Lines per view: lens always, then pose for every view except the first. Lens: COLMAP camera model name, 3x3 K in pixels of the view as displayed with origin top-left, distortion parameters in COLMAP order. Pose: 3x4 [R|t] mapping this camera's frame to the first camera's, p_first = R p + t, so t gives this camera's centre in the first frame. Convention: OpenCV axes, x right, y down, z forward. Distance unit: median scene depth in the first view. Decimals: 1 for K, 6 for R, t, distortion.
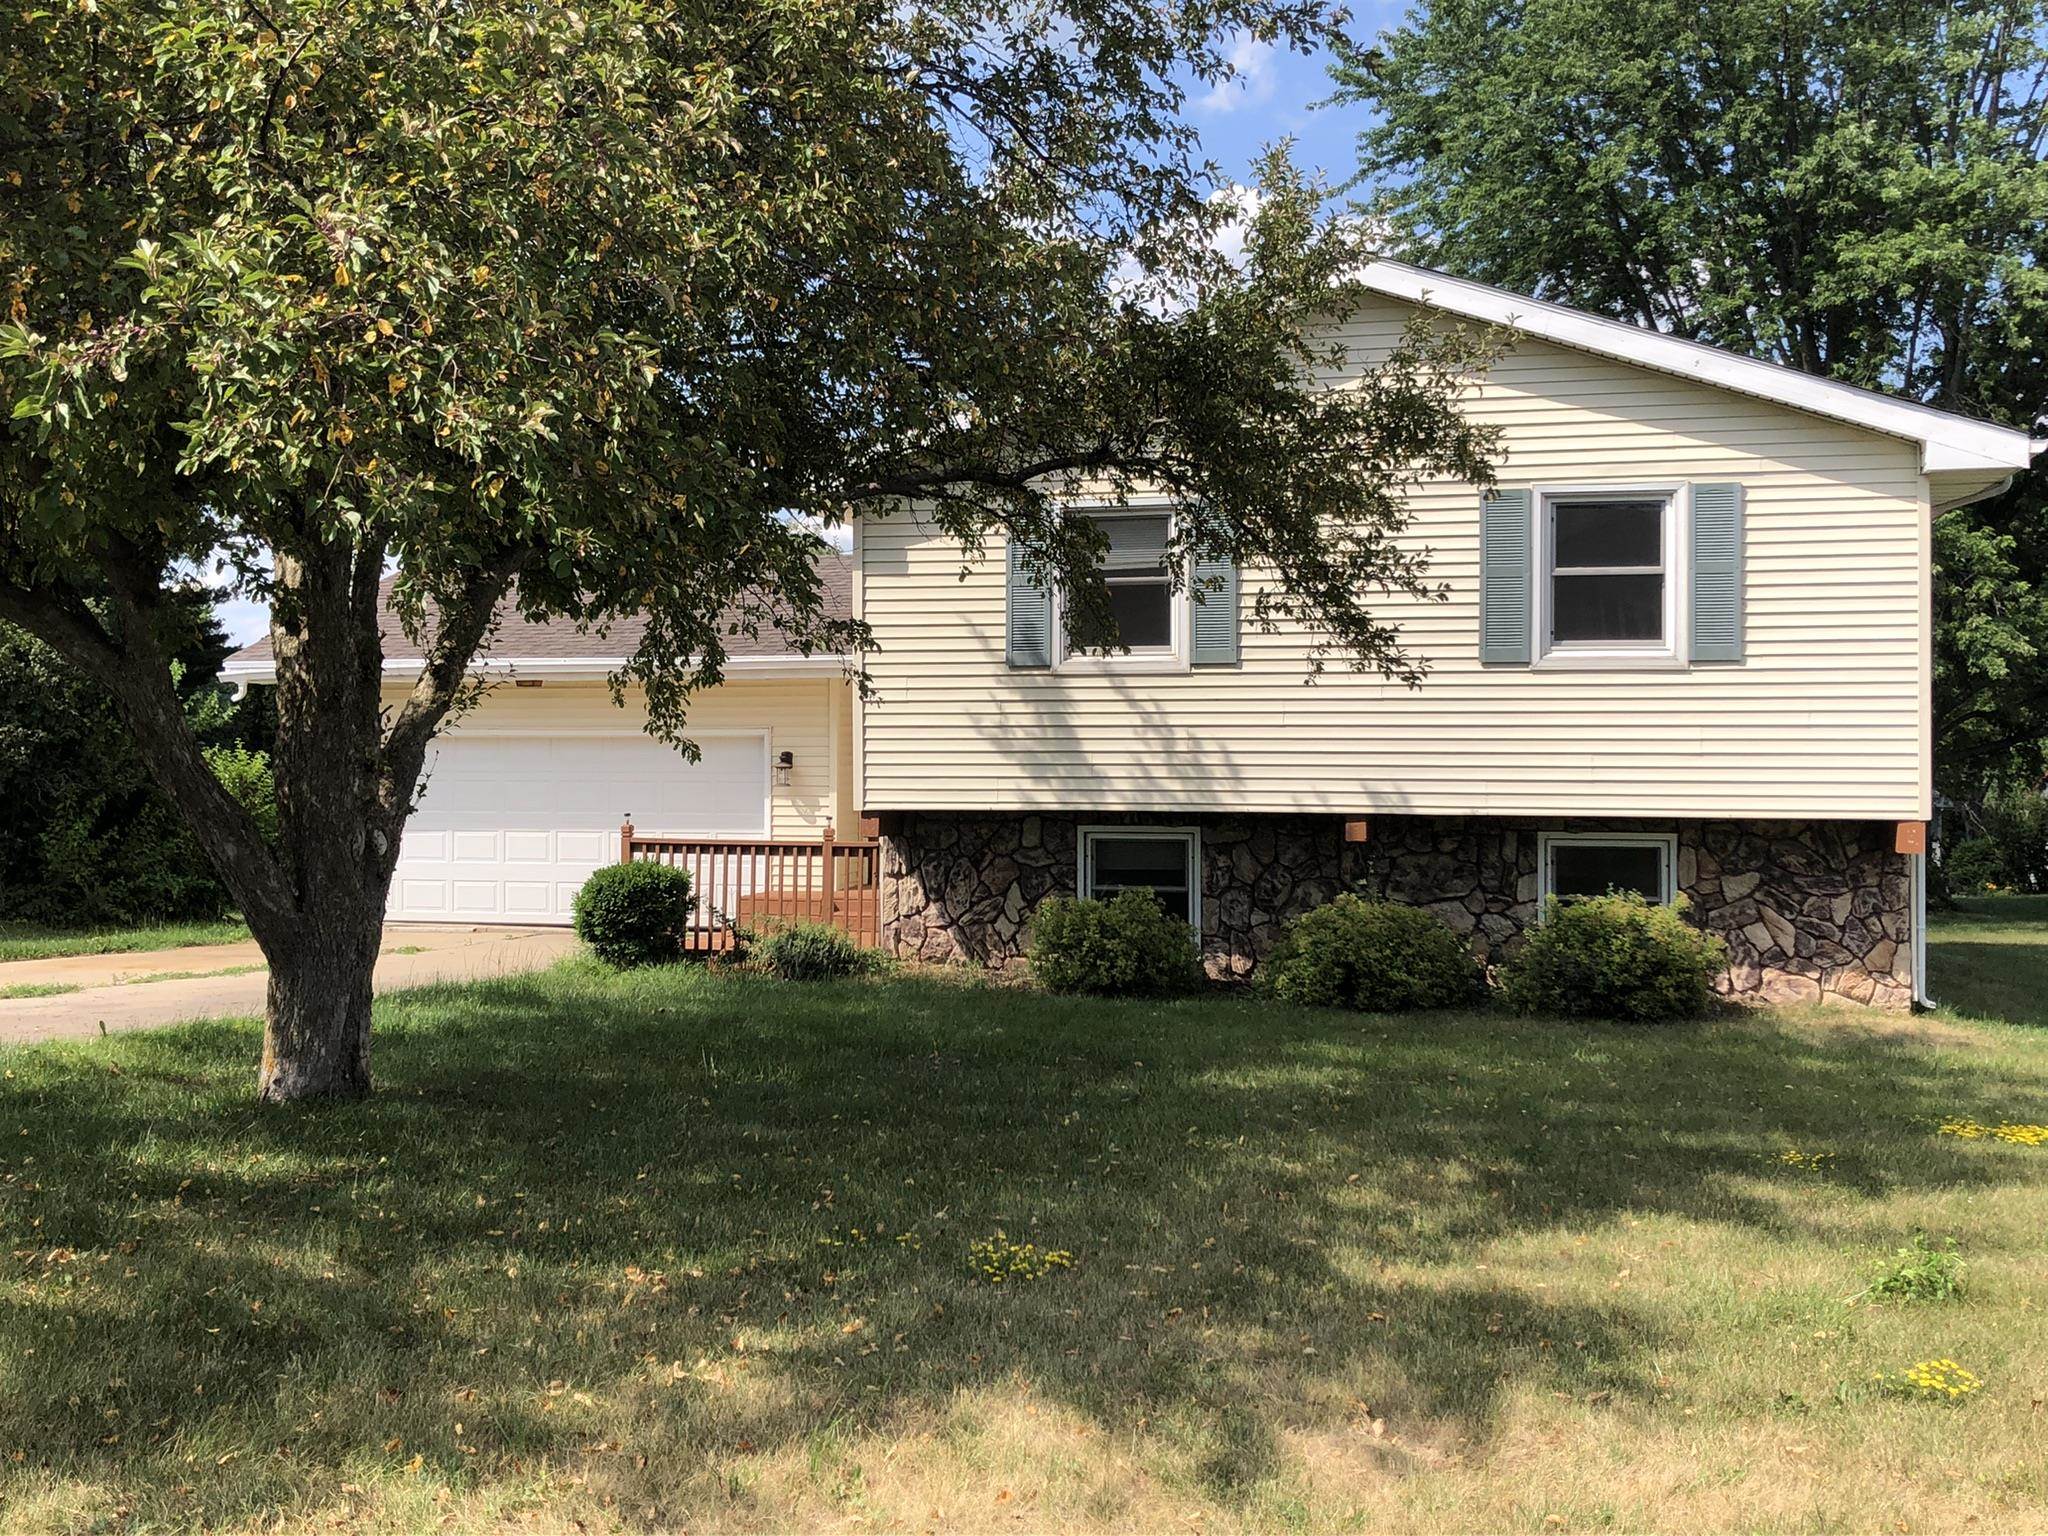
lens RADIAL K [[2117.5, 0, 1024.0], [0, 2117.5, 768.0], [0, 0, 1]] dist [0.147028, -0.554343]
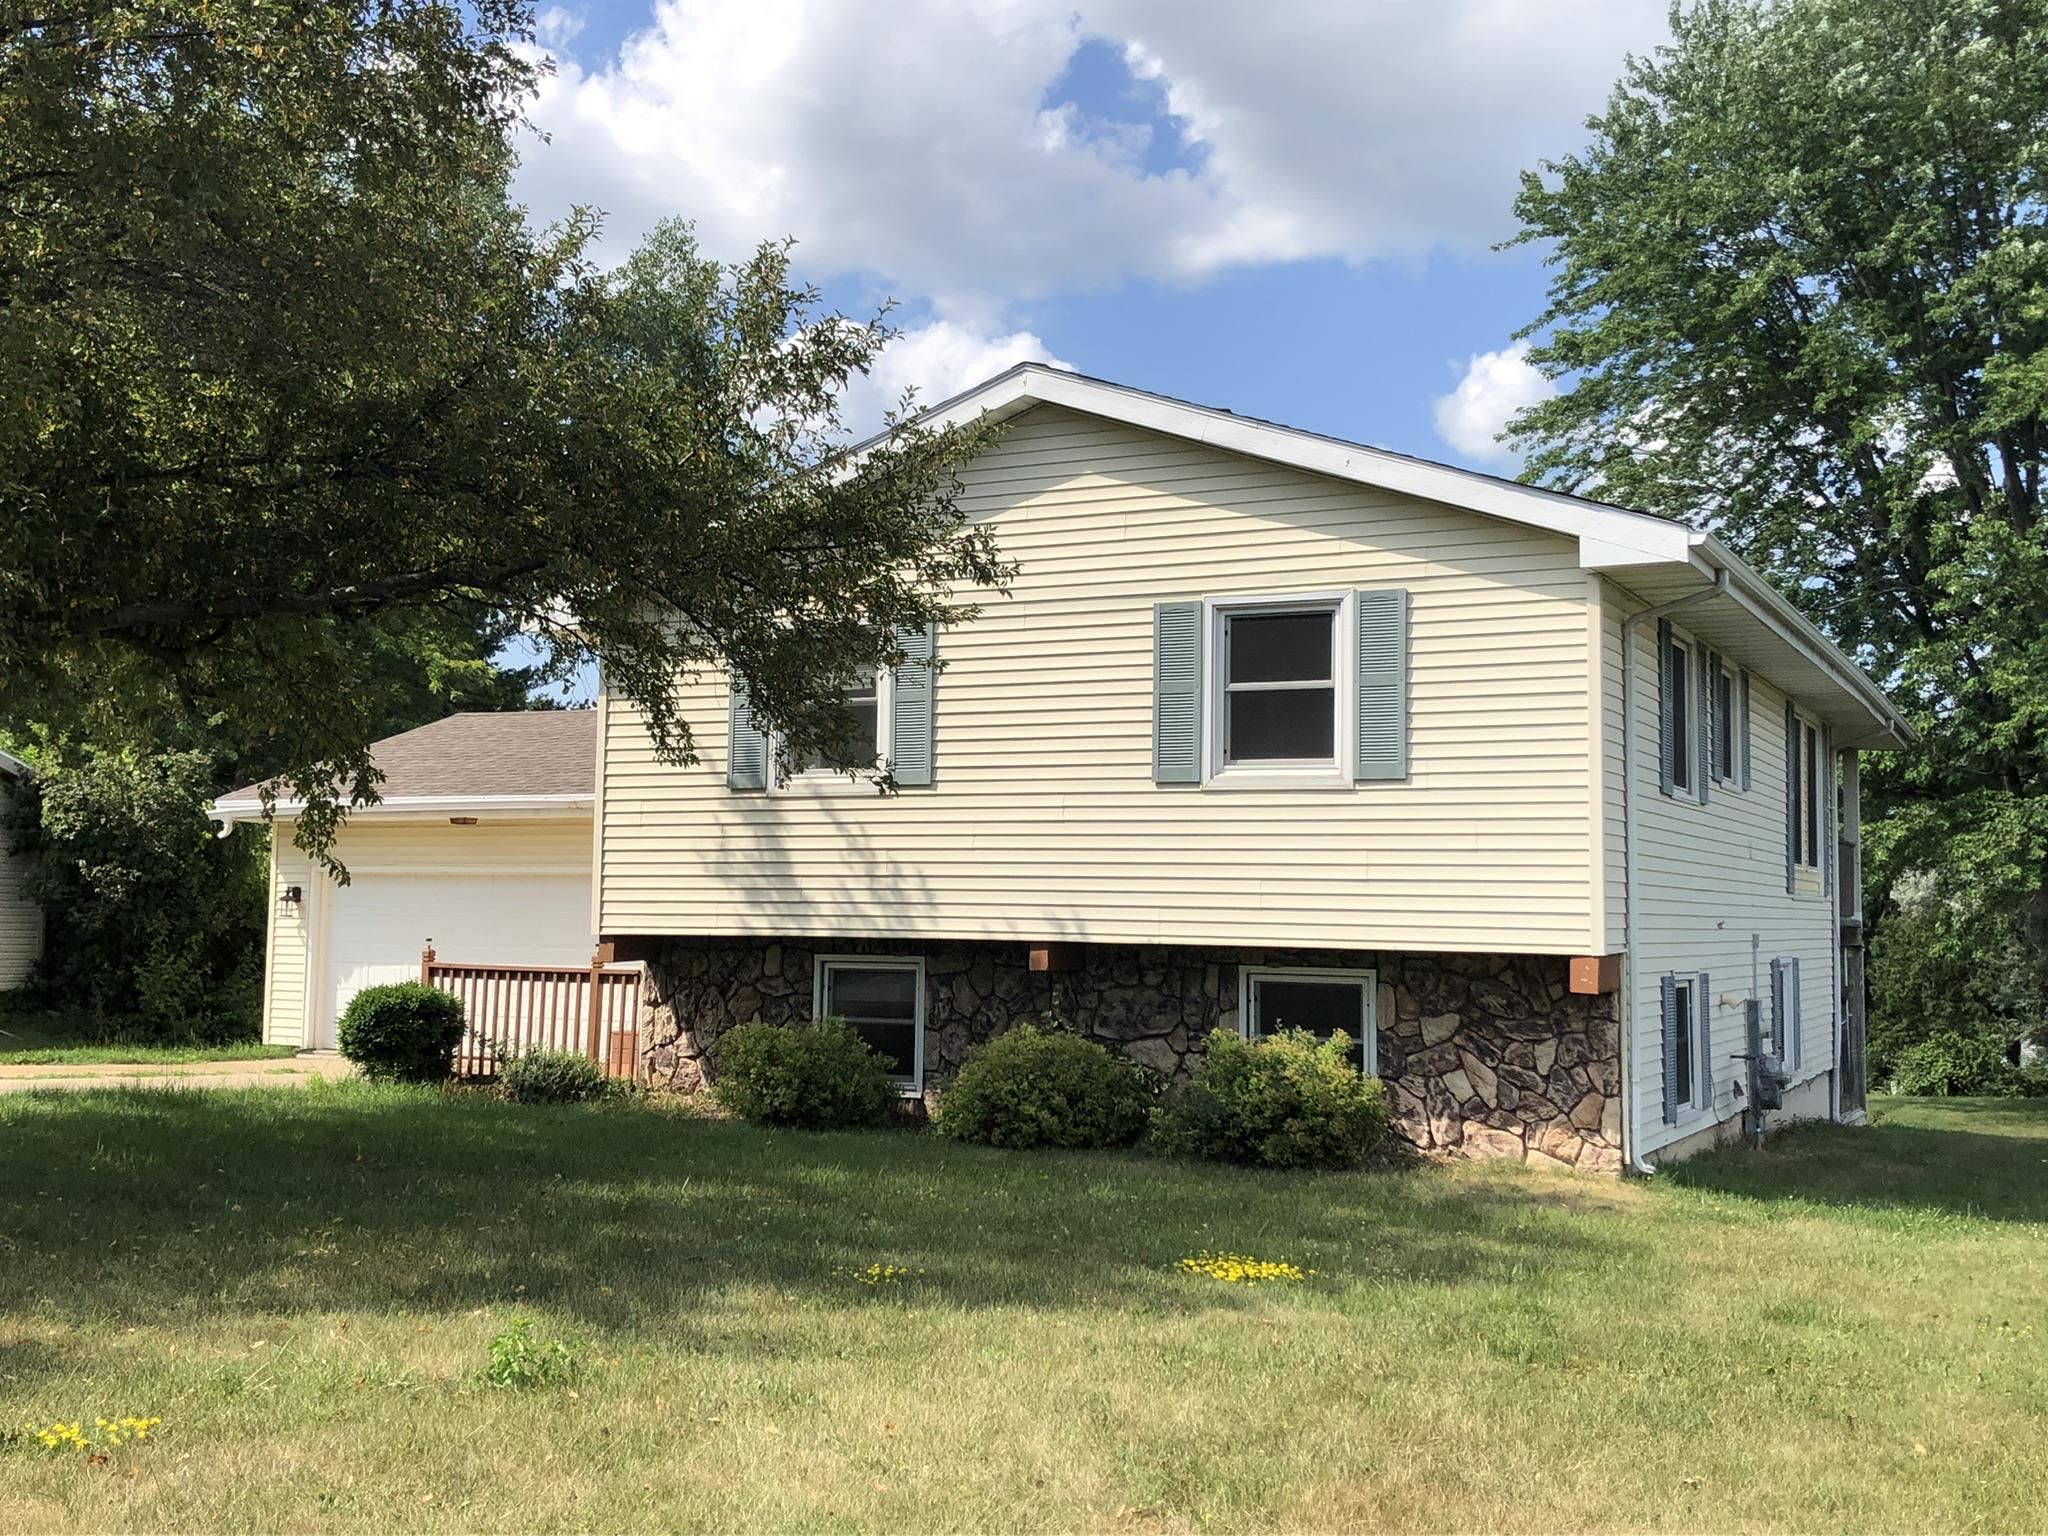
lens RADIAL K [[2160.0, 0, 1024.0], [0, 2160.0, 768.0], [0, 0, 1]] dist [0.268797, -1.315076]
pose [[0.975852, 0.000014, -0.218432, 0.359571], [-0.019147, 0.996156, -0.085475, 0.027020], [0.217592, 0.087593, 0.972102, 0.045783]]
